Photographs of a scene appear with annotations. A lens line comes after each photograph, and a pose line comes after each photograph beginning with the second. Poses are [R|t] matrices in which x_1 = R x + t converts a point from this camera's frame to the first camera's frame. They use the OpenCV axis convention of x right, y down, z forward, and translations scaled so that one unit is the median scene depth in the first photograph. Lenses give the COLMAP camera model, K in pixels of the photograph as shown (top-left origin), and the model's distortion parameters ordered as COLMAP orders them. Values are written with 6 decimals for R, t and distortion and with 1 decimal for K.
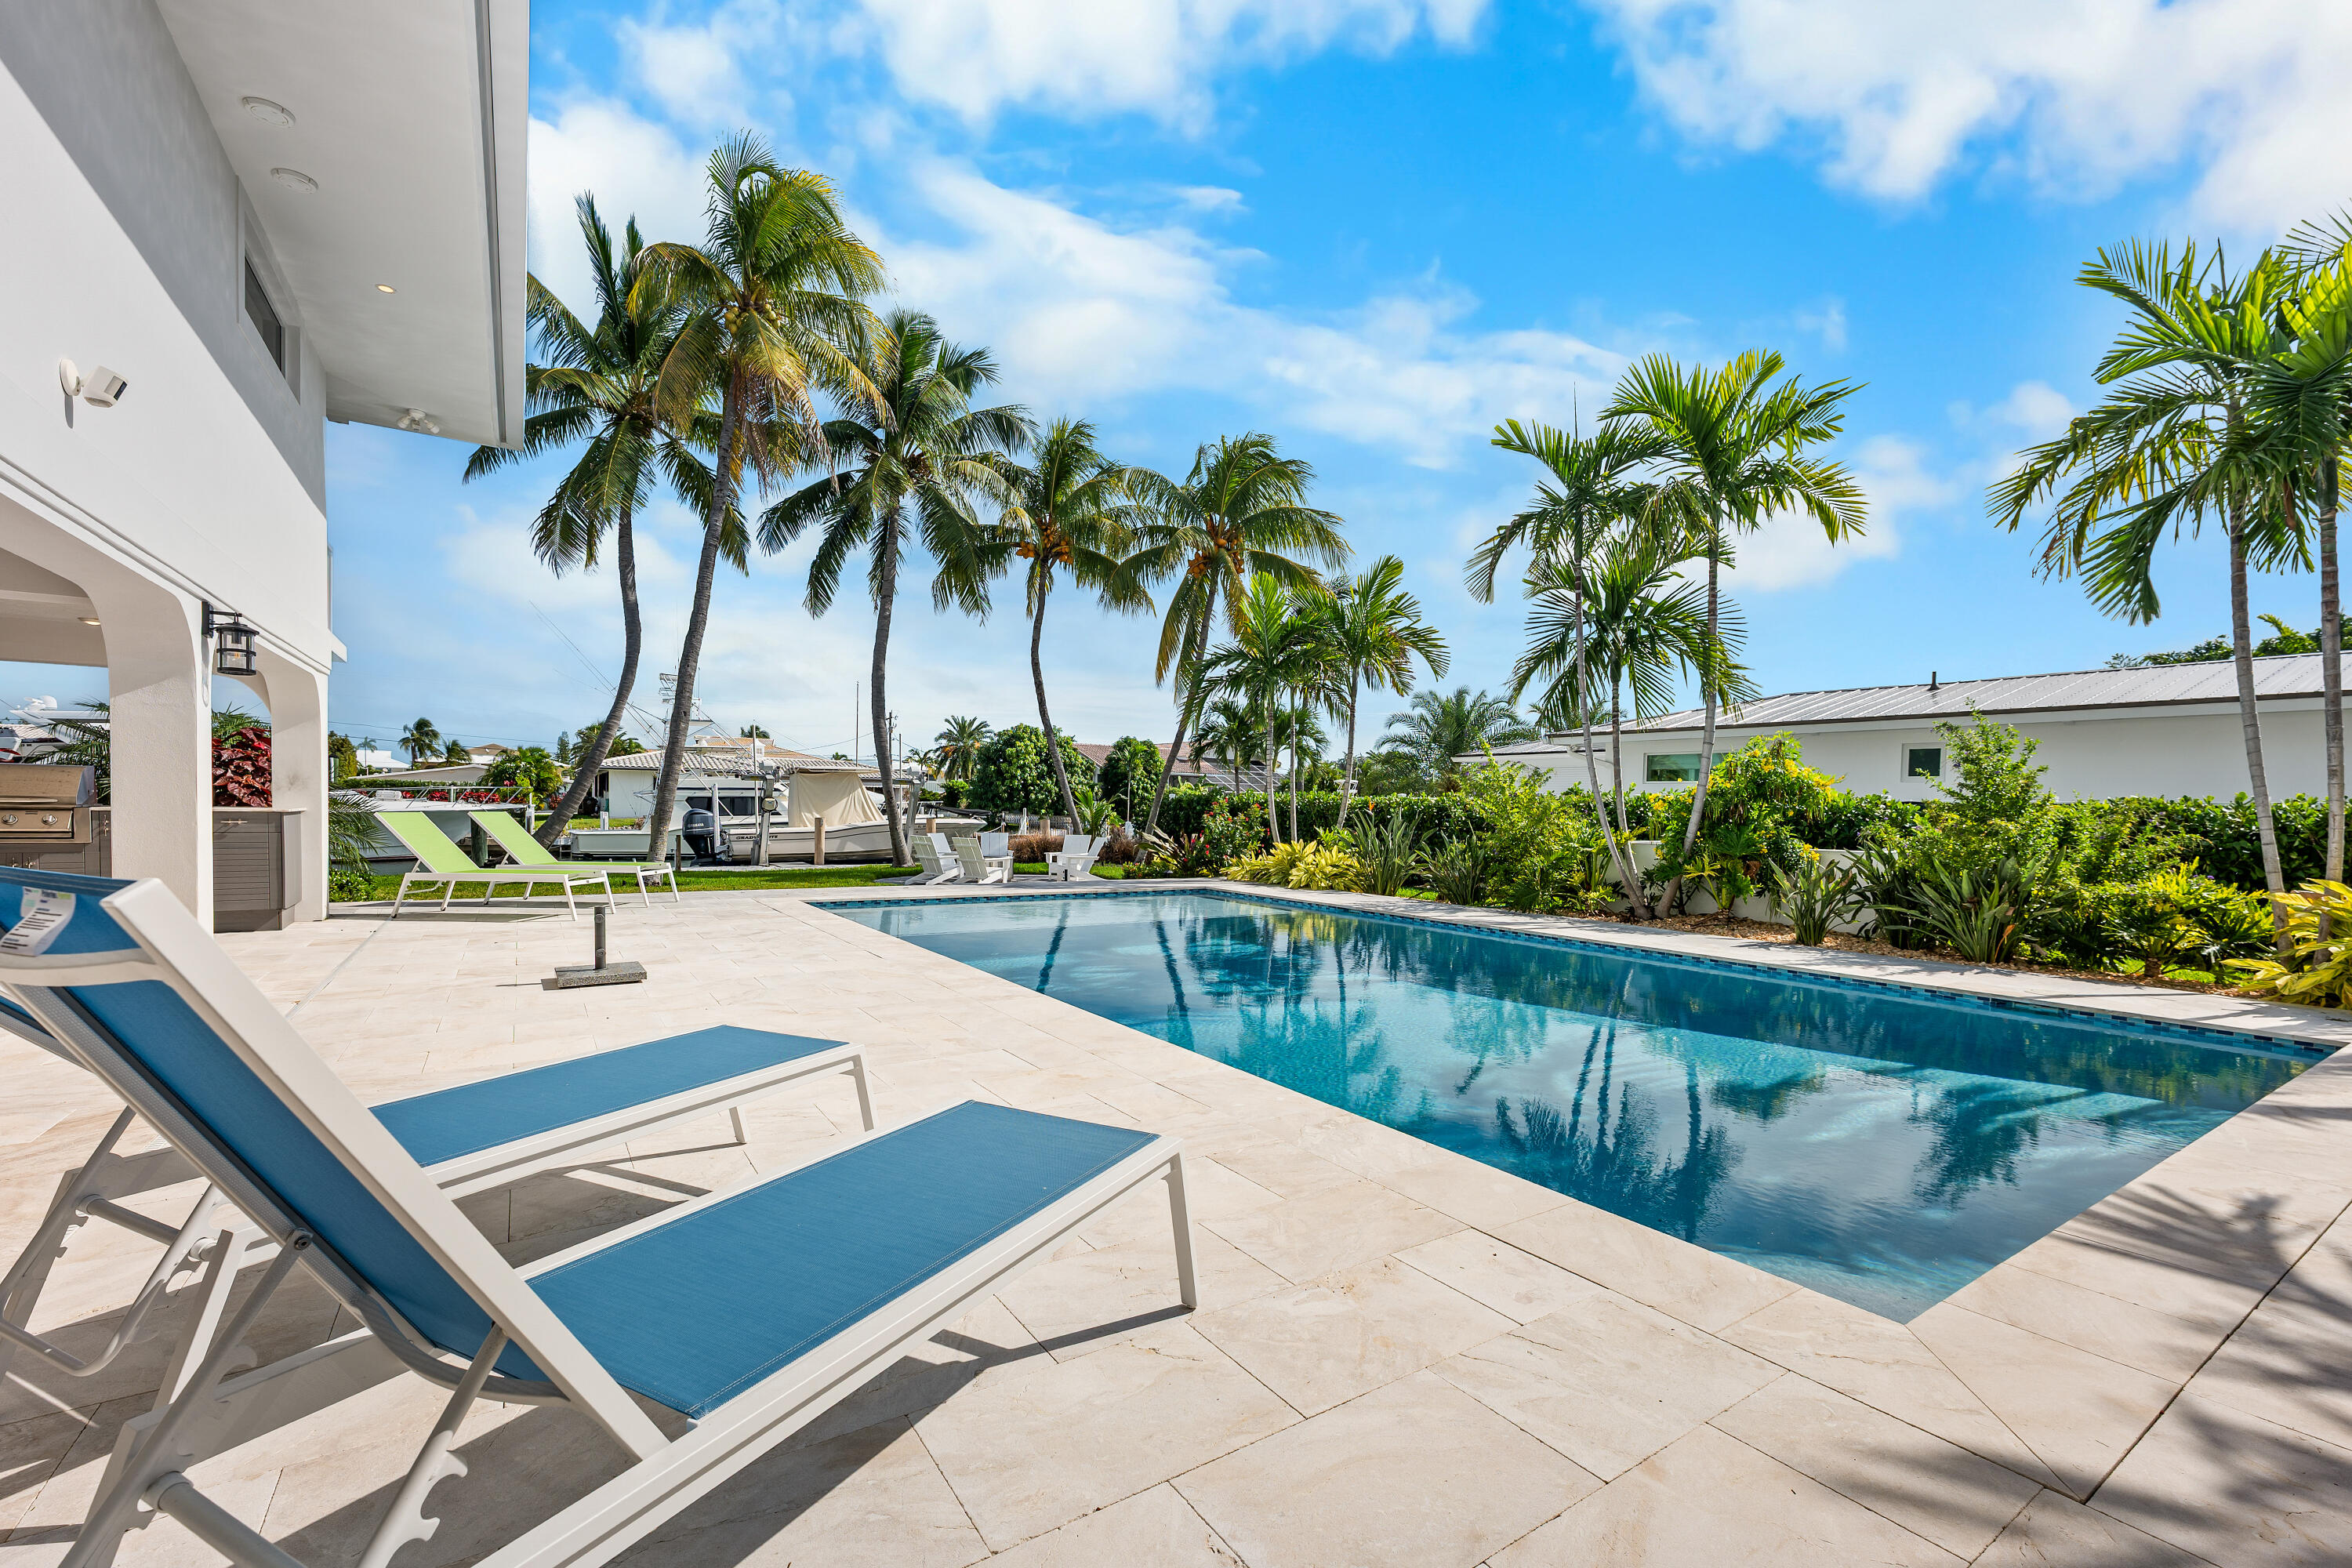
lens RADIAL K [[1029.1, 0, 1176.2], [0, 1029.1, 814.0], [0, 0, 1]] dist [0.001725, 0.000172]
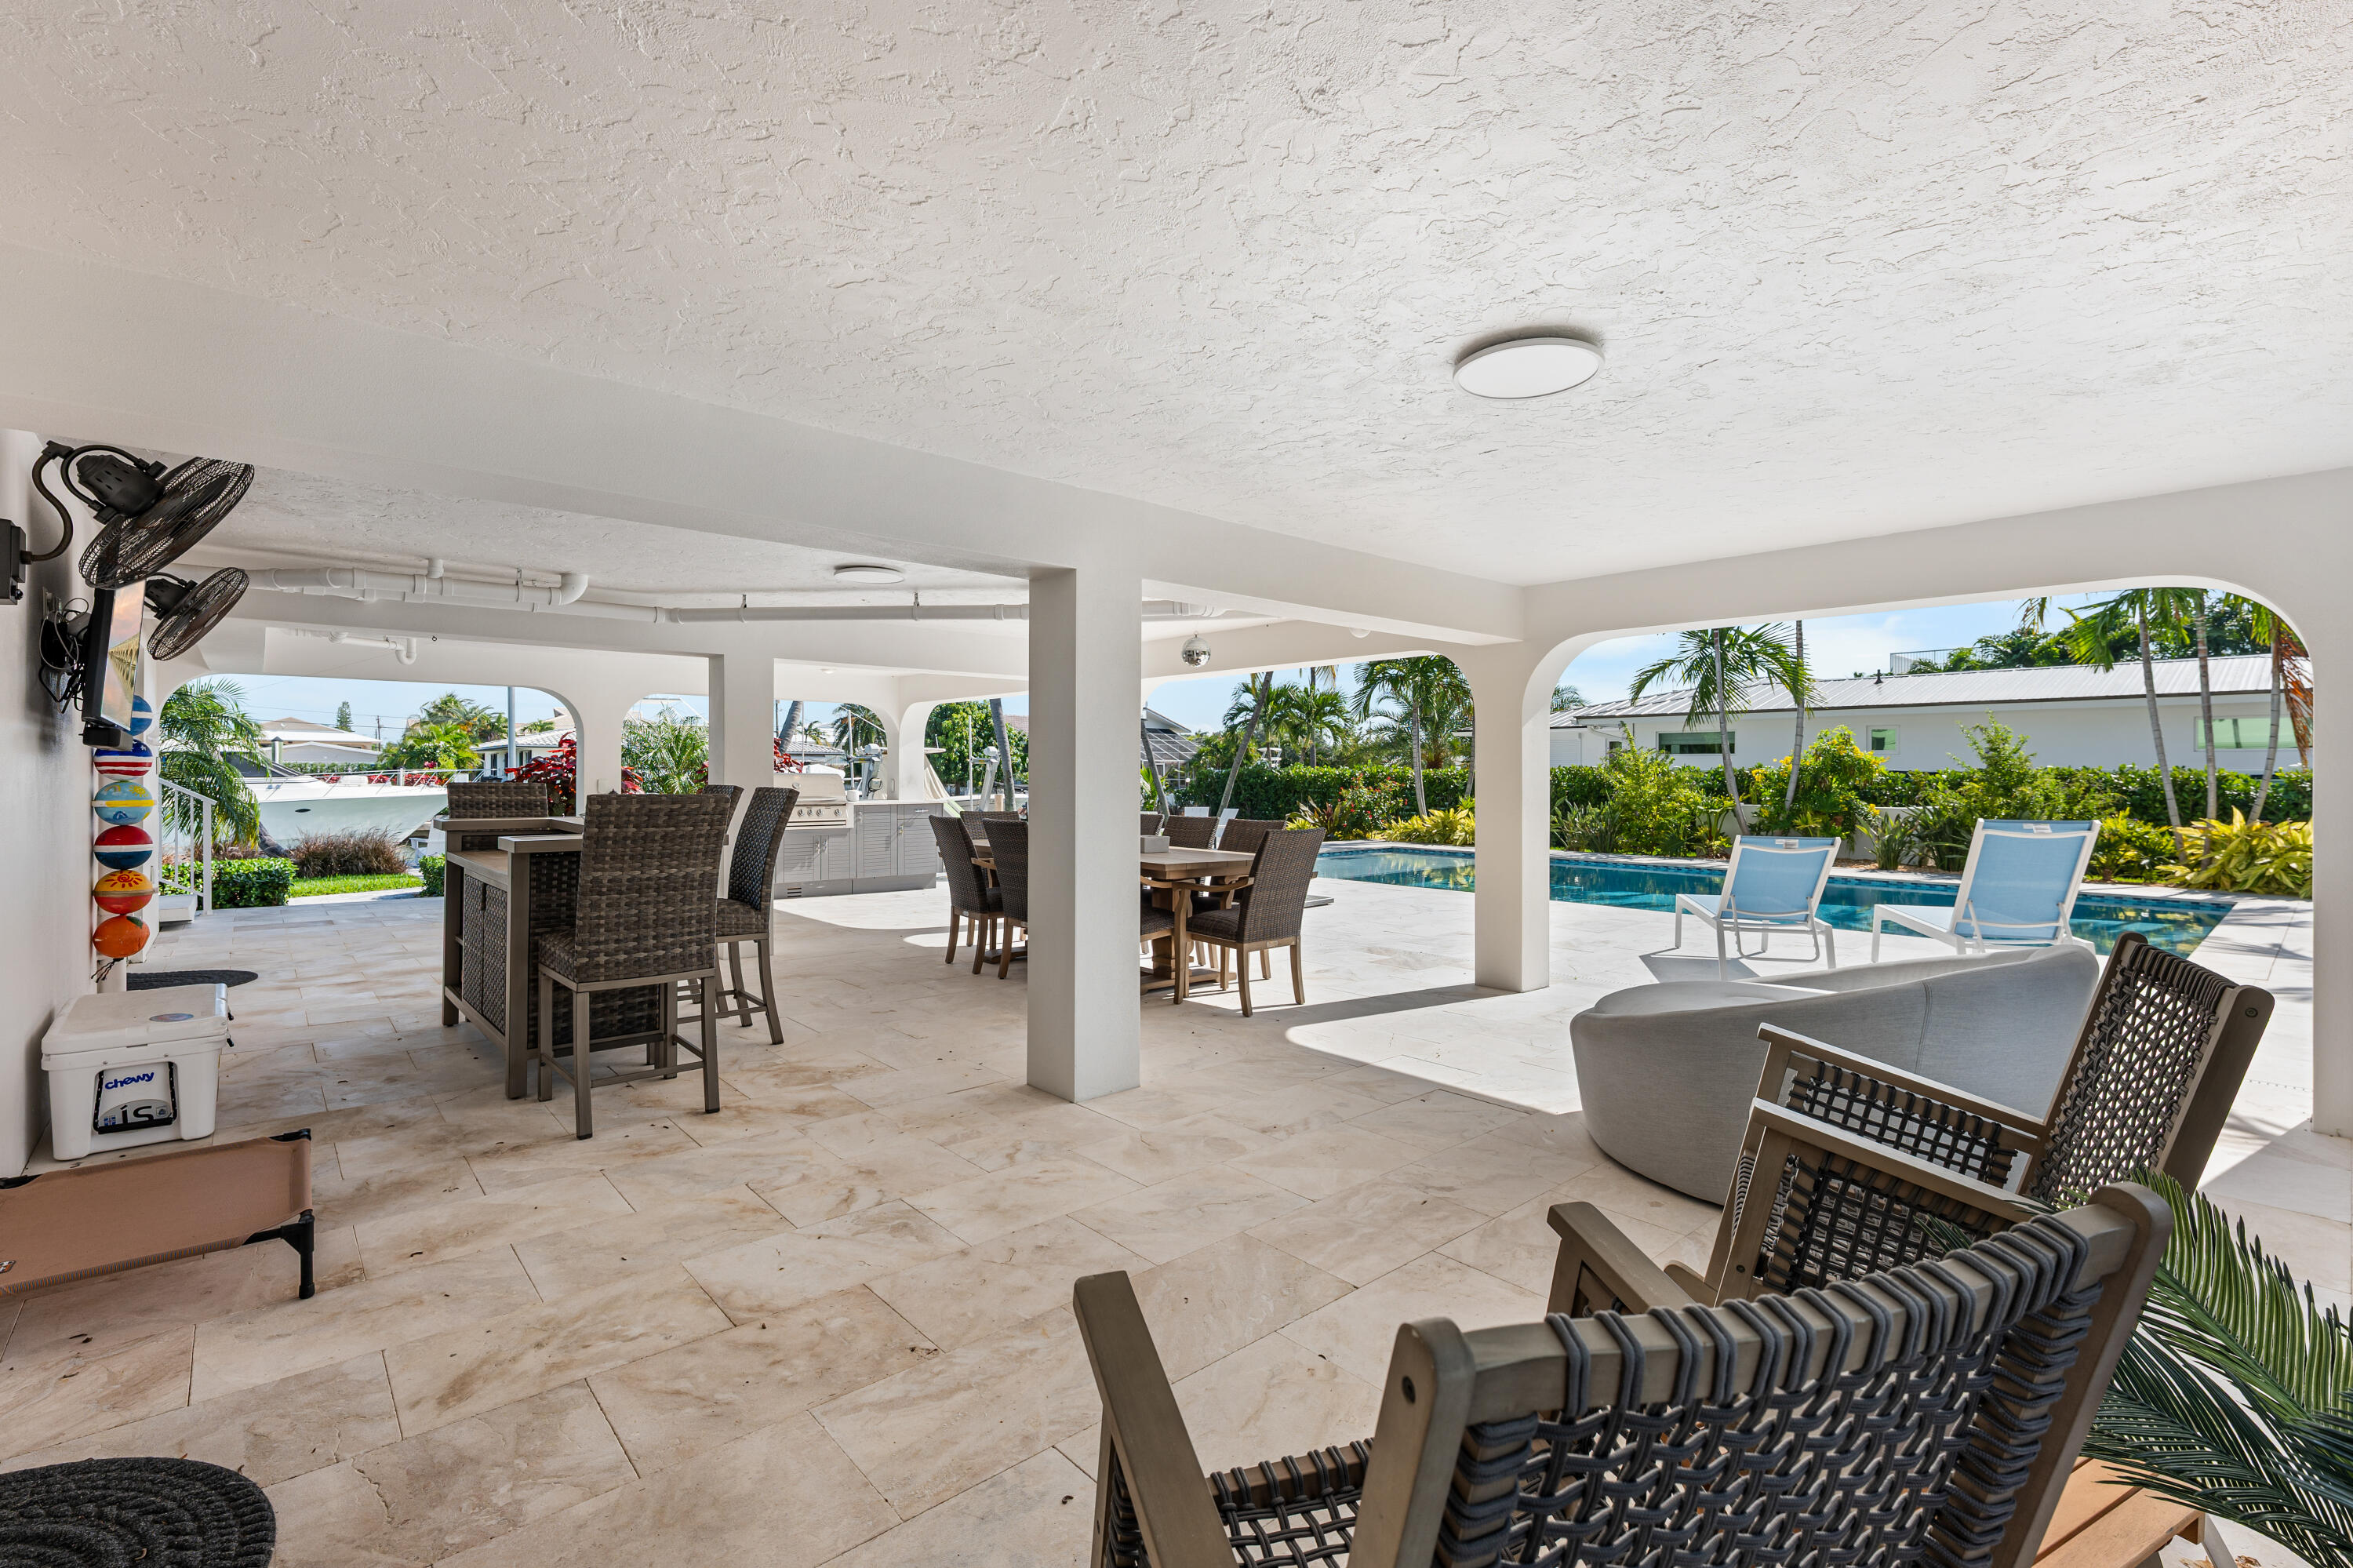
lens RADIAL K [[1038.1, 0, 1174.5], [0, 1038.1, 766.7], [0, 0, 1]] dist [0.001606, 0.000015]
pose [[0.990800, -0.011838, 0.134816, -0.649337], [0.013696, 0.999823, -0.012865, -0.020598], [-0.134640, 0.014593, 0.990787, -0.392871]]
